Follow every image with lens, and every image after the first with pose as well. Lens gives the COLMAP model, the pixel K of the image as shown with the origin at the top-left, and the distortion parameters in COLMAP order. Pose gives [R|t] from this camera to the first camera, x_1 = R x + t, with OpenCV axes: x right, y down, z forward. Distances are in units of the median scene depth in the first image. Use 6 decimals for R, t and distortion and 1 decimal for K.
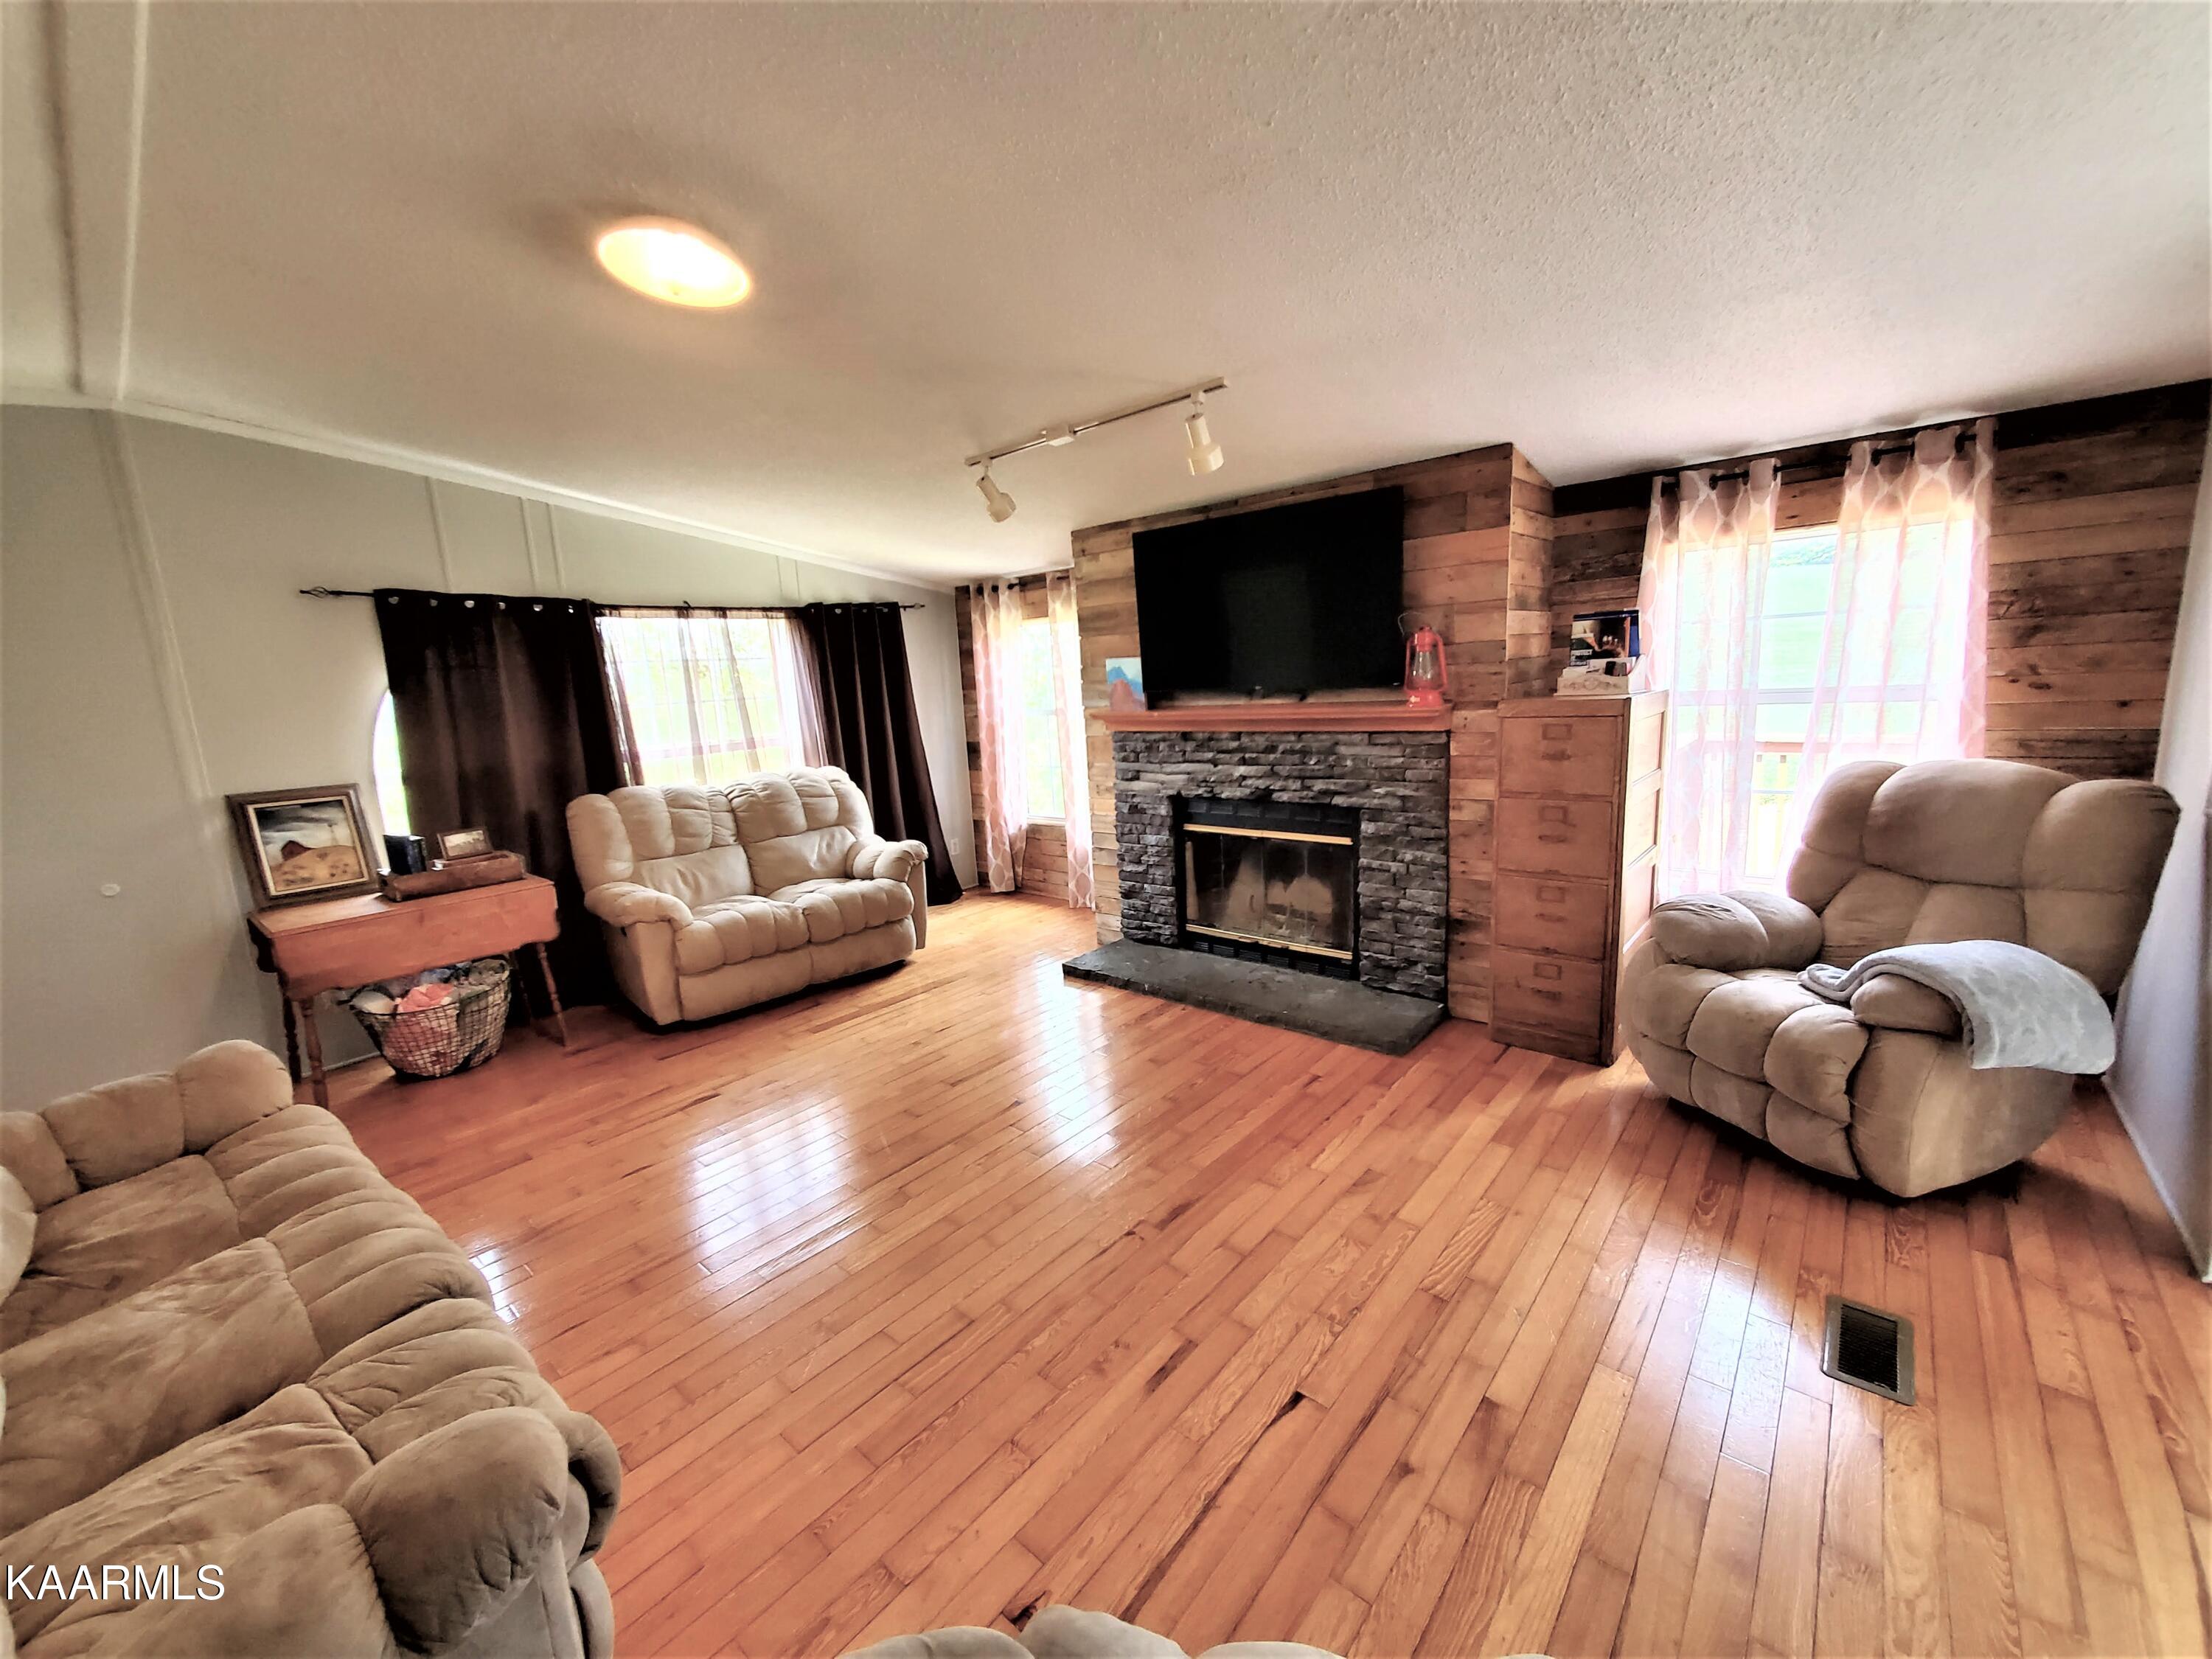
lens RADIAL K [[878.5, 0, 1092.0], [0, 878.5, 833.0], [0, 0, 1]] dist [-0.002675, -0.000596]
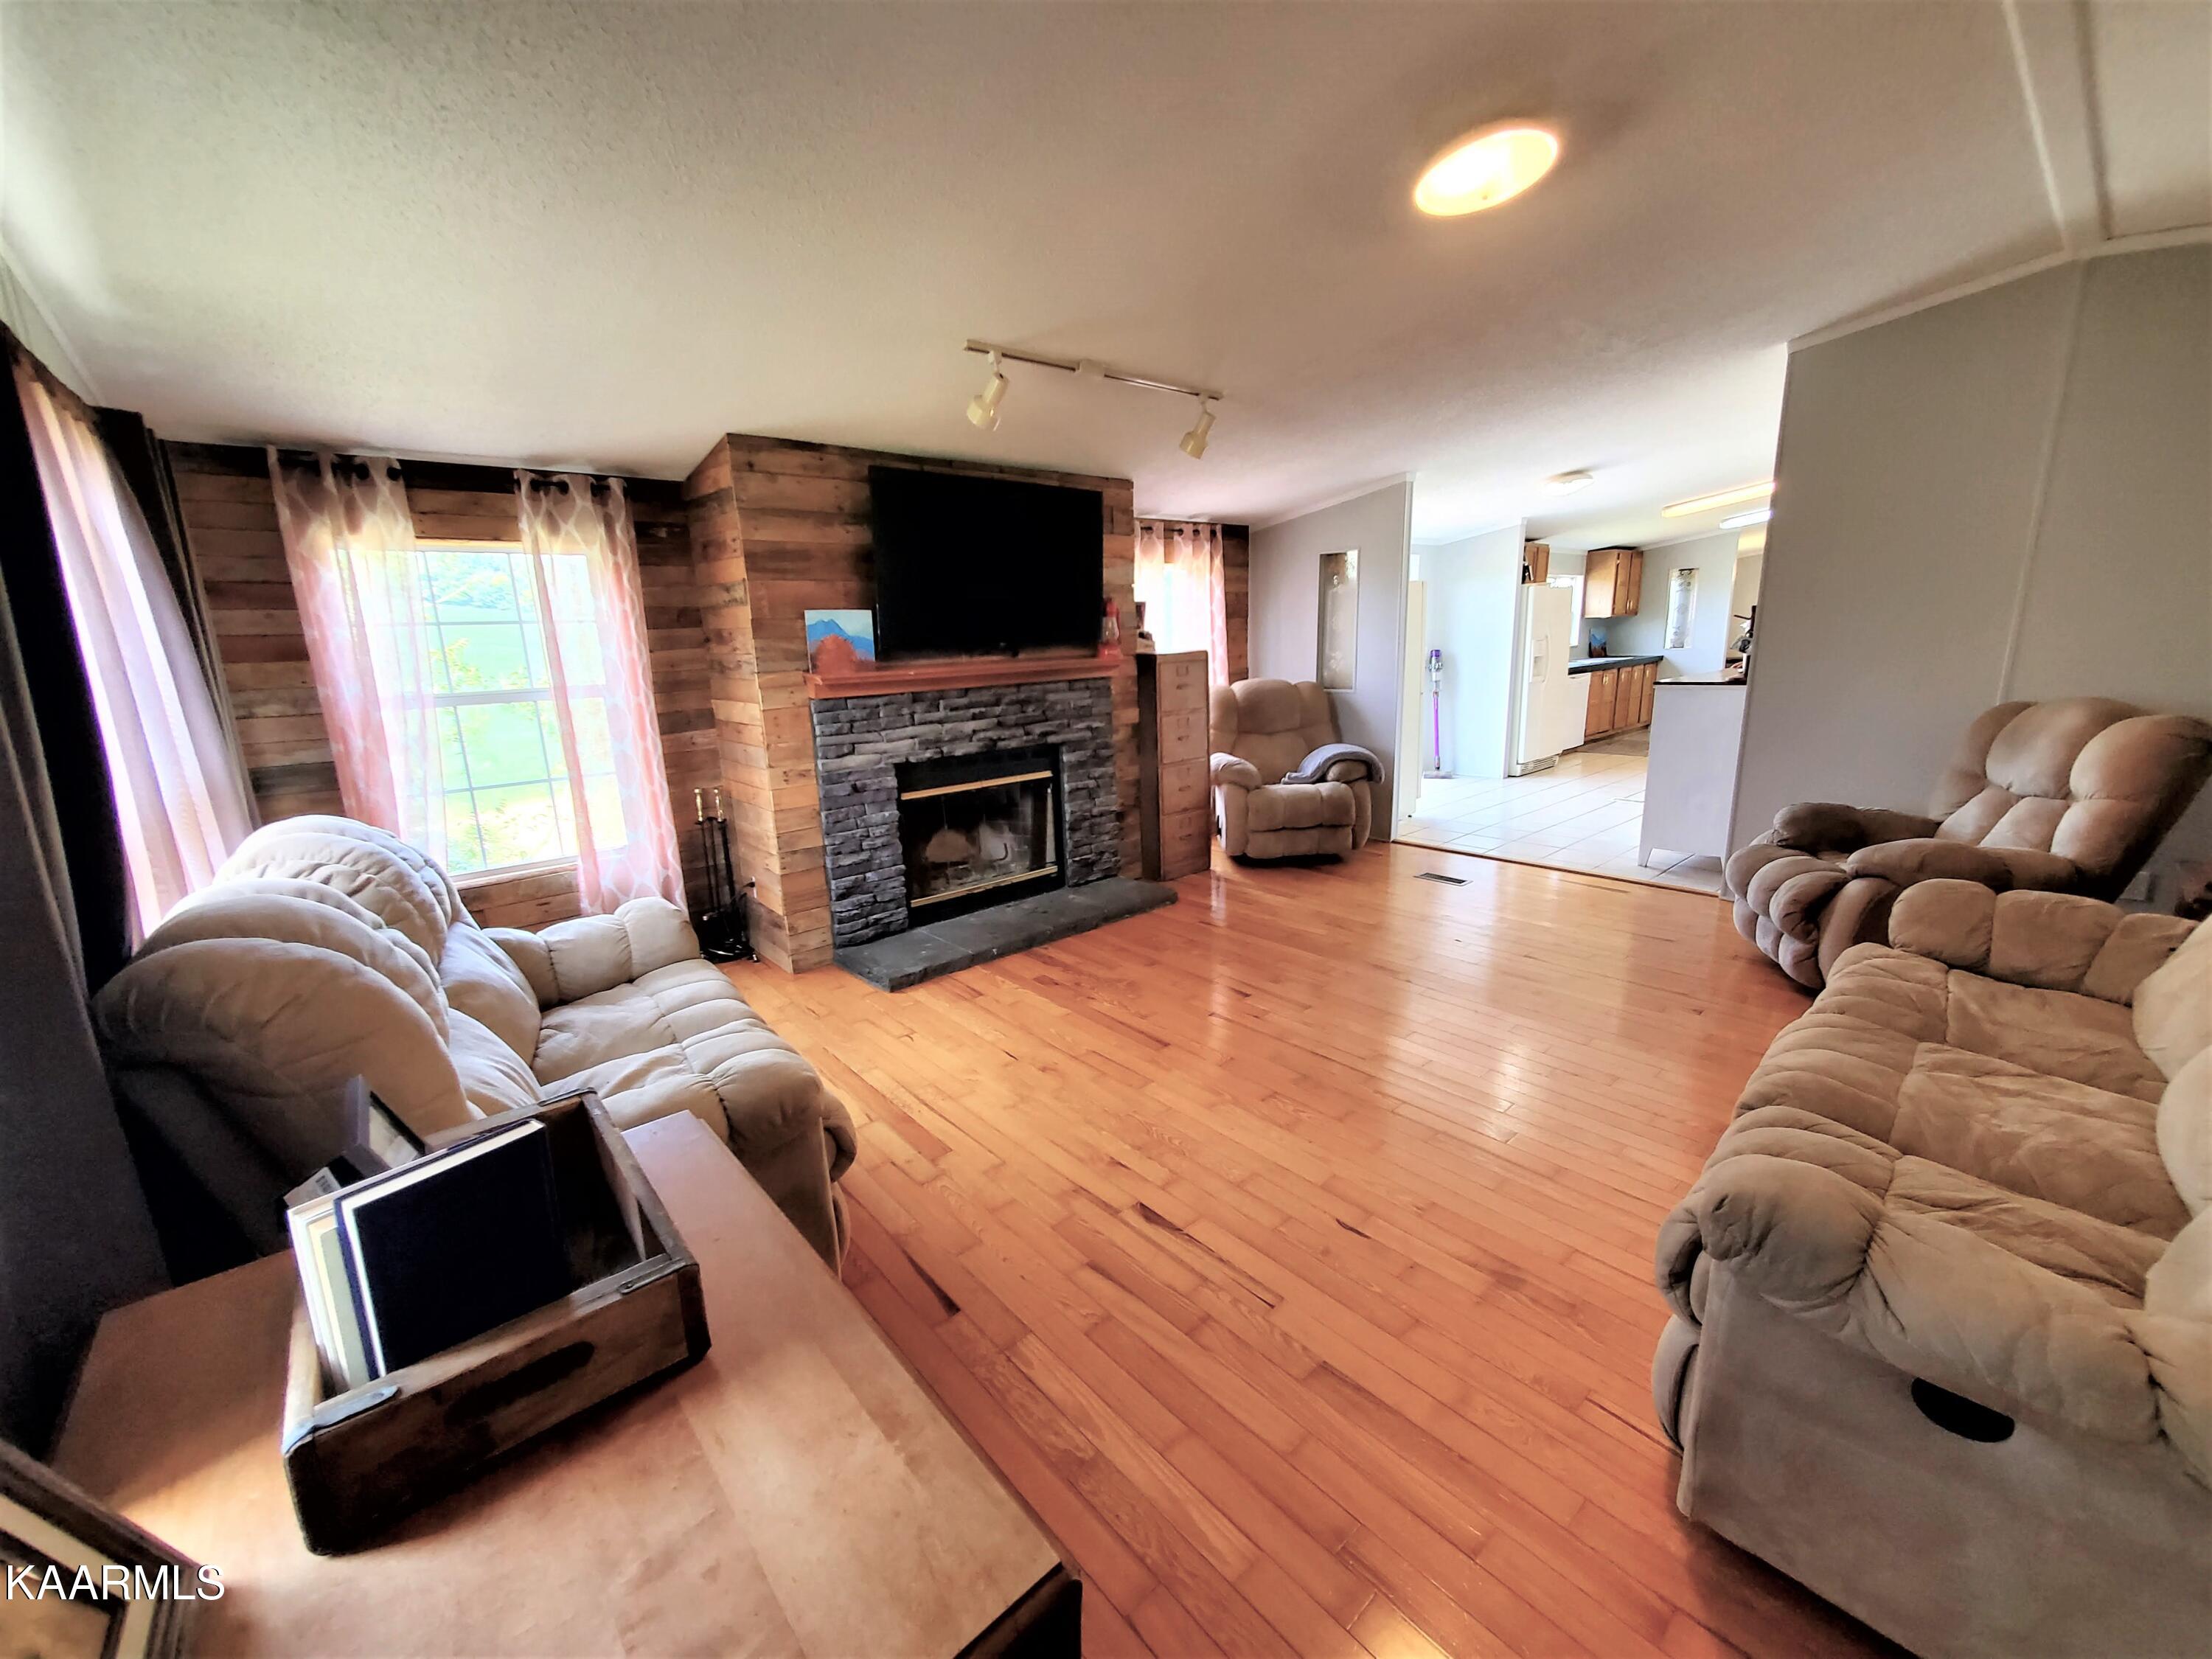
lens RADIAL K [[878.5, 0, 1092.0], [0, 878.5, 833.0], [0, 0, 1]] dist [-0.002675, -0.000596]
pose [[0.138223, -0.166527, 0.976301, -0.869702], [0.203206, 0.969560, 0.136608, -0.062806], [-0.969331, 0.179508, 0.167855, 0.730274]]
